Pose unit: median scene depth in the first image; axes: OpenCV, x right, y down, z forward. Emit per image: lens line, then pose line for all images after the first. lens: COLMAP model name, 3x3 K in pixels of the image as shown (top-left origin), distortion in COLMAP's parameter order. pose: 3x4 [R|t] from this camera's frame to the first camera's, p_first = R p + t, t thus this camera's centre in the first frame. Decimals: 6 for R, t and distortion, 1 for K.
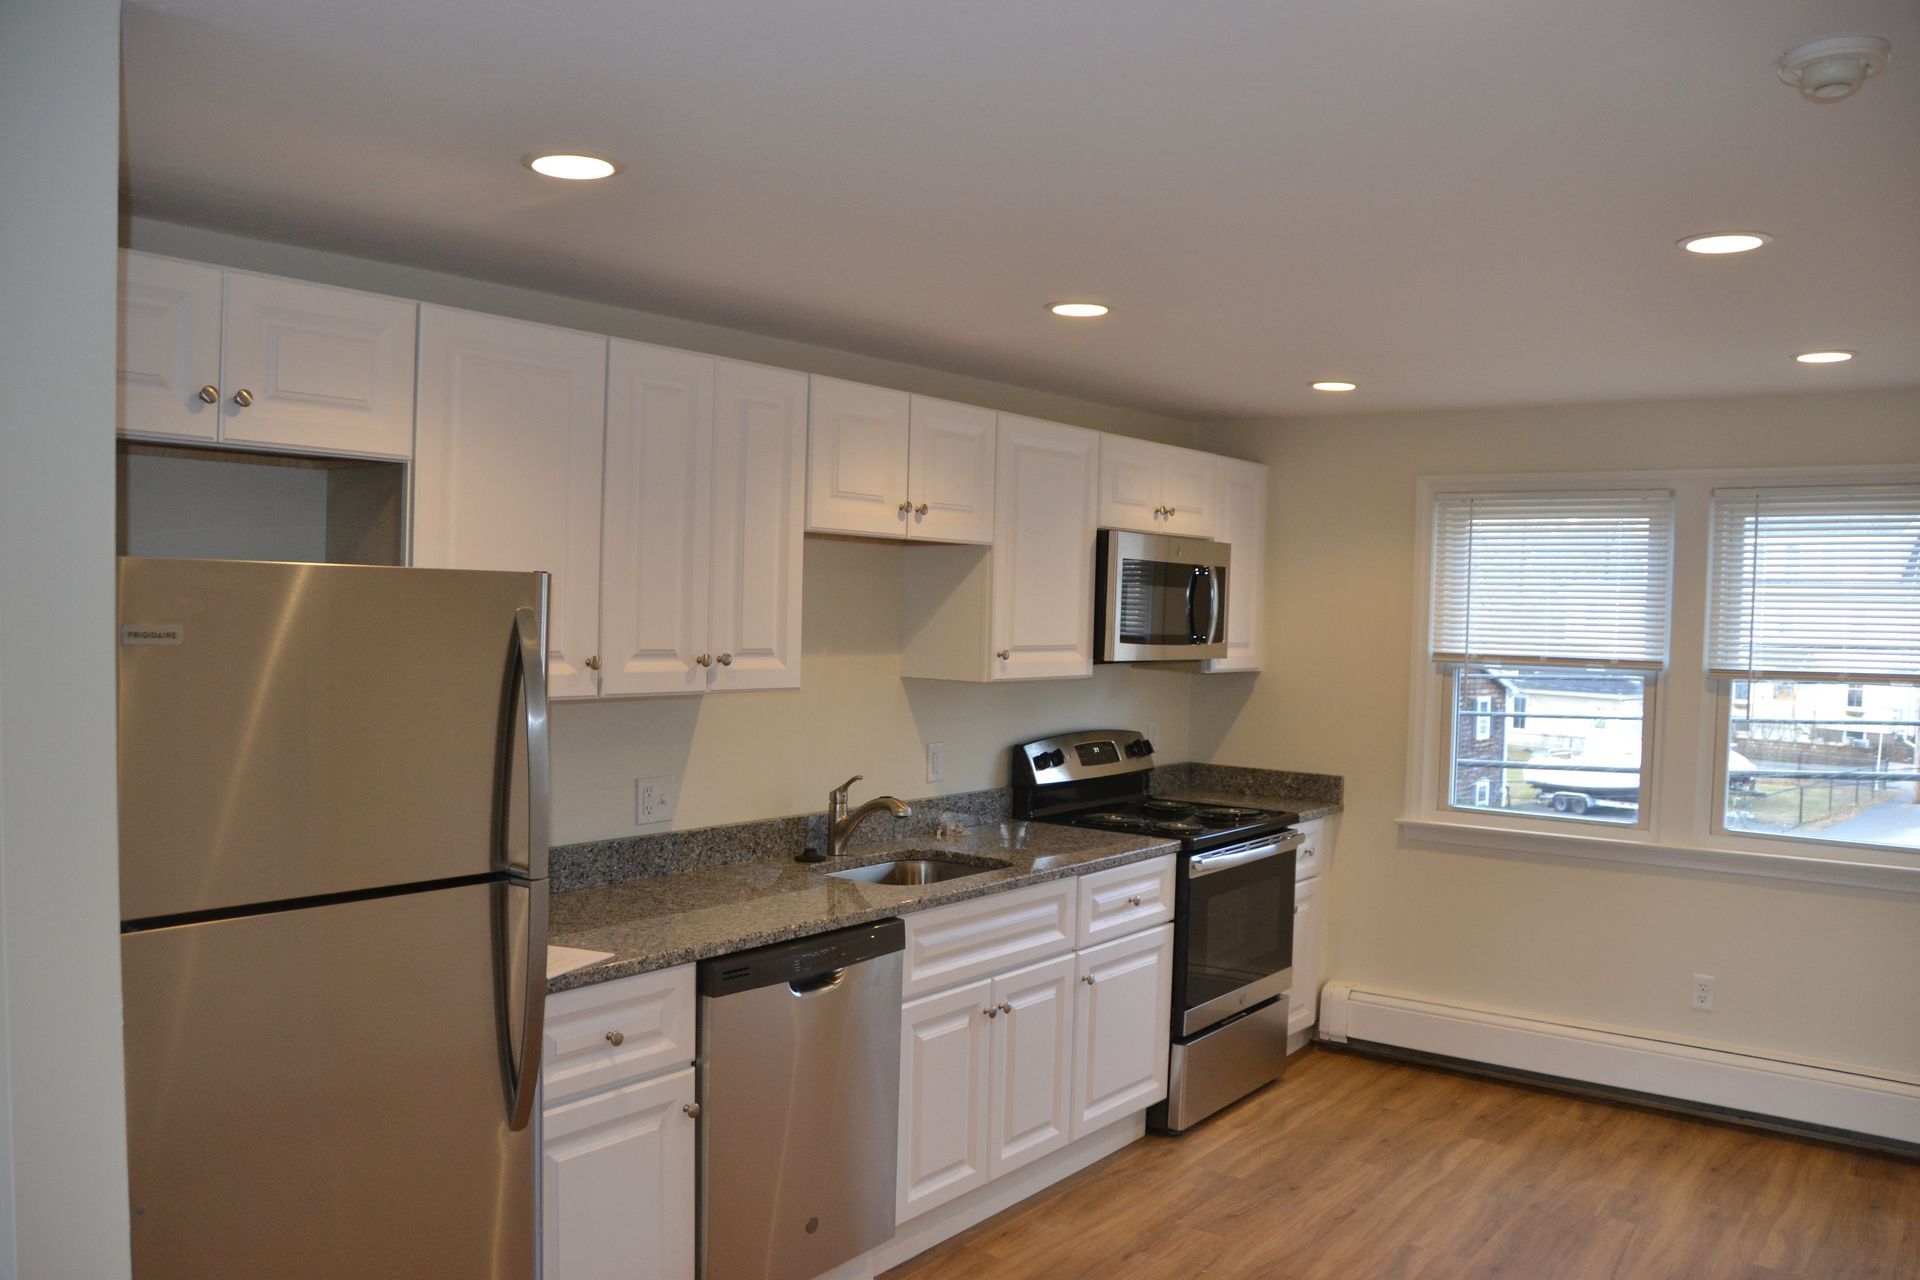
lens RADIAL K [[1515.7, 0, 960.7], [0, 1515.7, 656.0], [0, 0, 1]] dist [-0.161533, 0.109555]
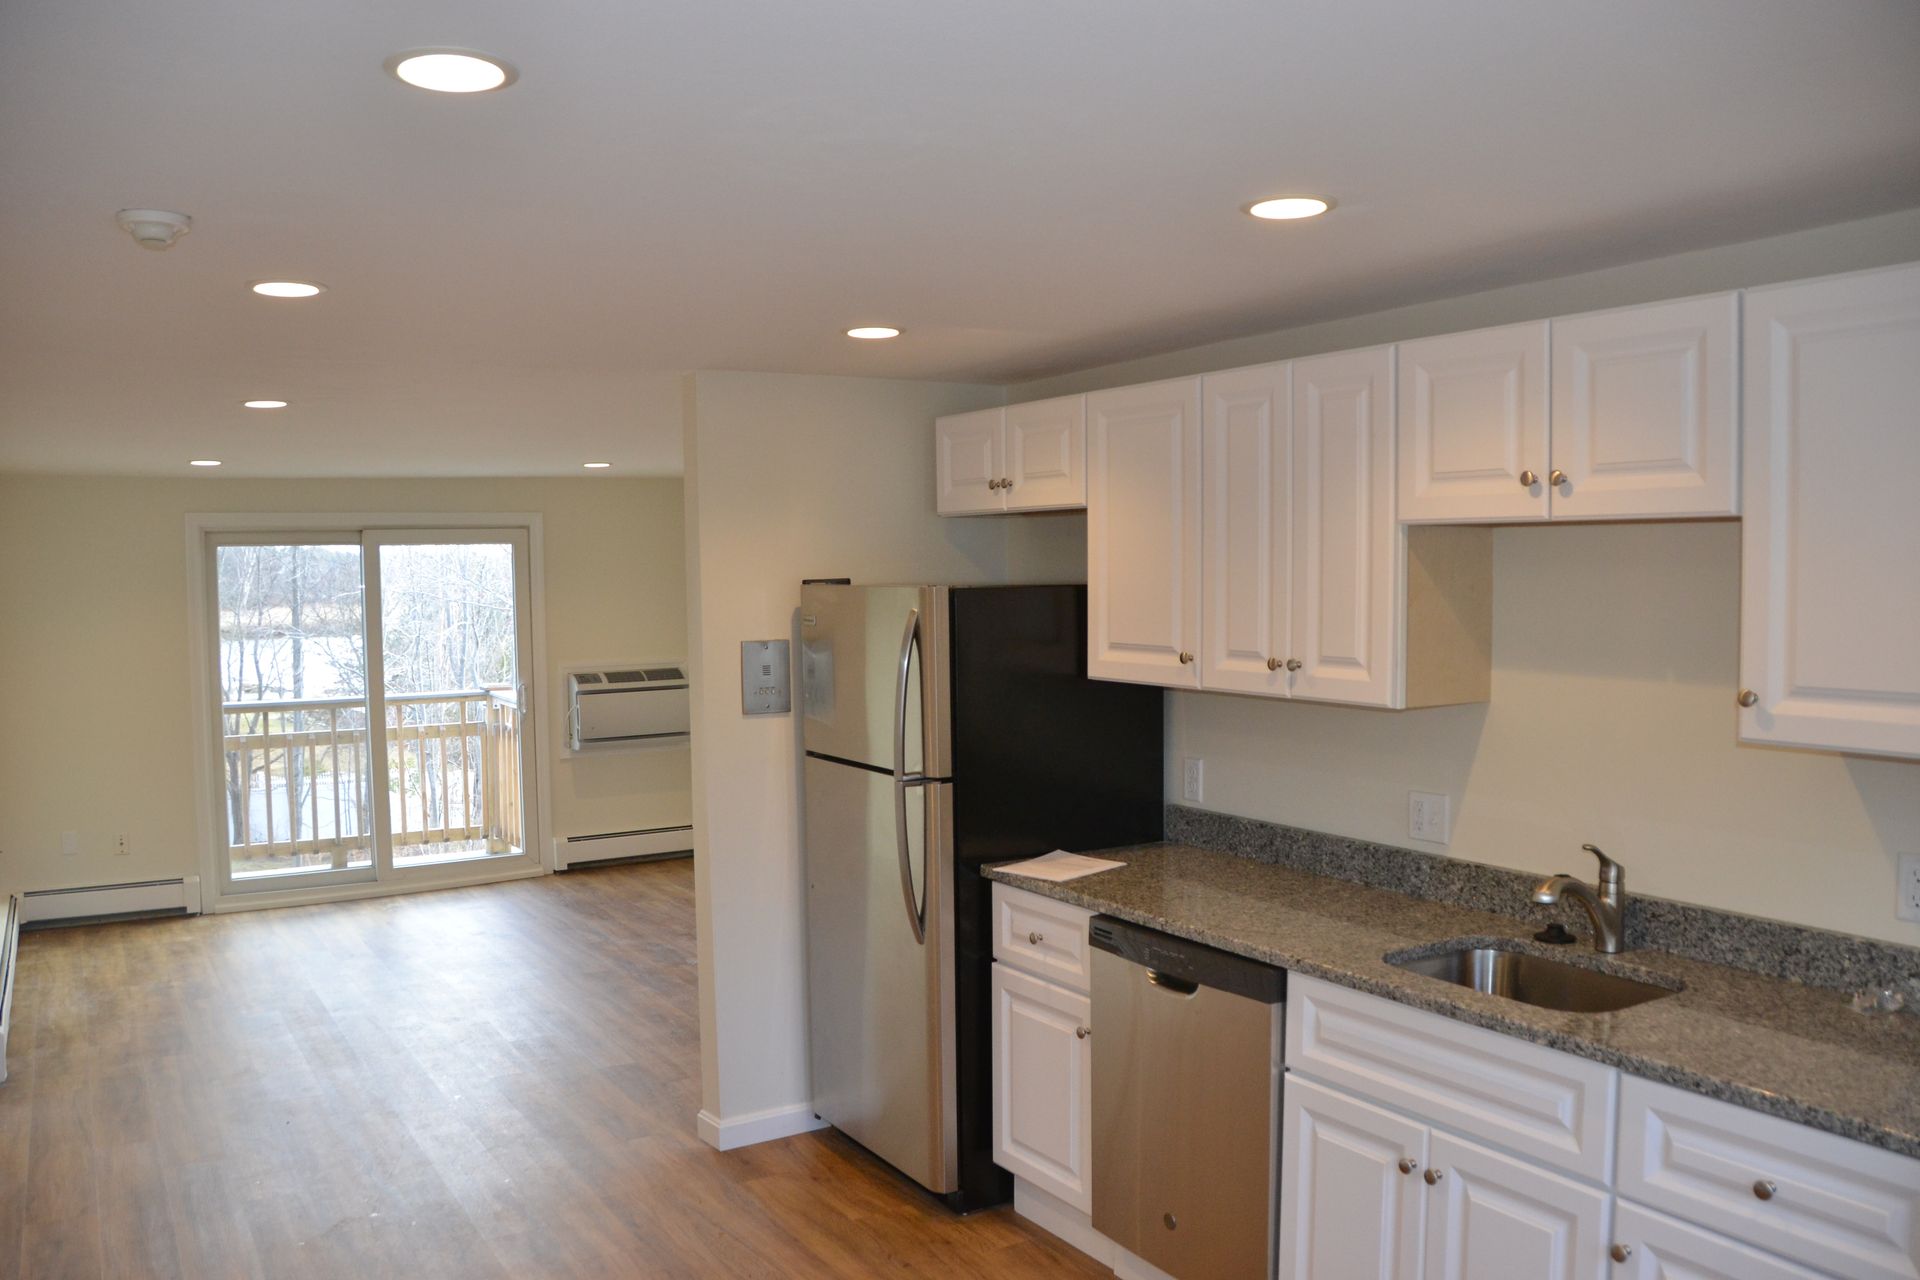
lens RADIAL K [[1515.7, 0, 960.7], [0, 1515.7, 656.0], [0, 0, 1]] dist [-0.161533, 0.109555]
pose [[-0.349330, 0.029790, -0.936526, 0.798042], [-0.036983, 0.998277, 0.045550, -0.038250], [0.936270, 0.050548, -0.347626, 1.080922]]
